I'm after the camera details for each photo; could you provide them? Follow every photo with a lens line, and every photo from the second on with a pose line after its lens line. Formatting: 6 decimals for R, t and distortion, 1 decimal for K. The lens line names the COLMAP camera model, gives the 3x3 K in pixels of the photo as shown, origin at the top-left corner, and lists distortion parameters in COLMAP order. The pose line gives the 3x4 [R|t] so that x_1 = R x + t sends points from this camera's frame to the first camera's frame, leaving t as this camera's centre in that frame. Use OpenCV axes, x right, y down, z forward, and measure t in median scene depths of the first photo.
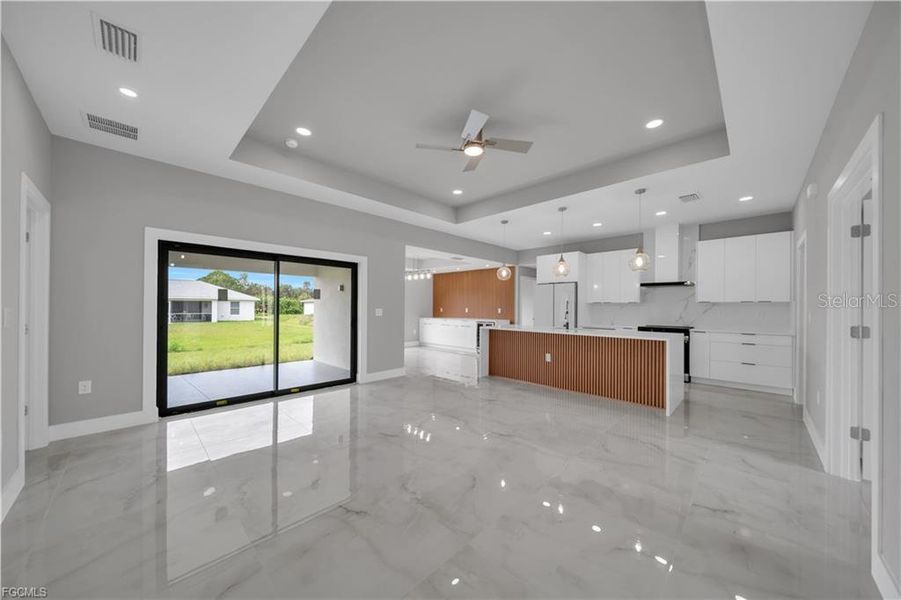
lens RADIAL K [[311.5, 0, 454.1], [0, 311.5, 306.3], [0, 0, 1]] dist [0.000591, 0.000021]
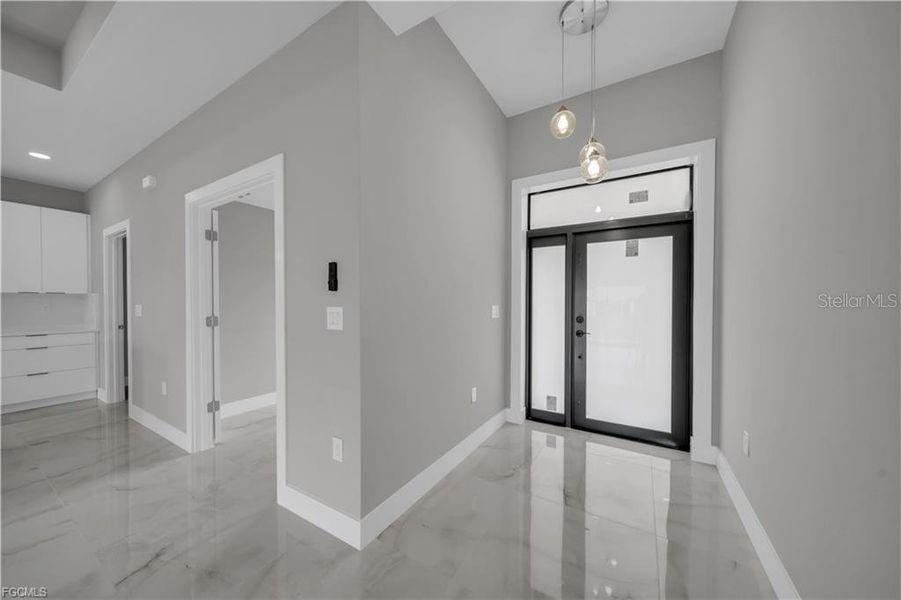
lens RADIAL K [[311.5, 0, 454.1], [0, 311.5, 306.3], [0, 0, 1]] dist [0.000591, 0.000021]
pose [[-0.228963, -0.018908, 0.973251, -0.045142], [-0.004115, 0.999821, 0.018456, 0.000114], [-0.973426, 0.000221, -0.229000, 0.283877]]
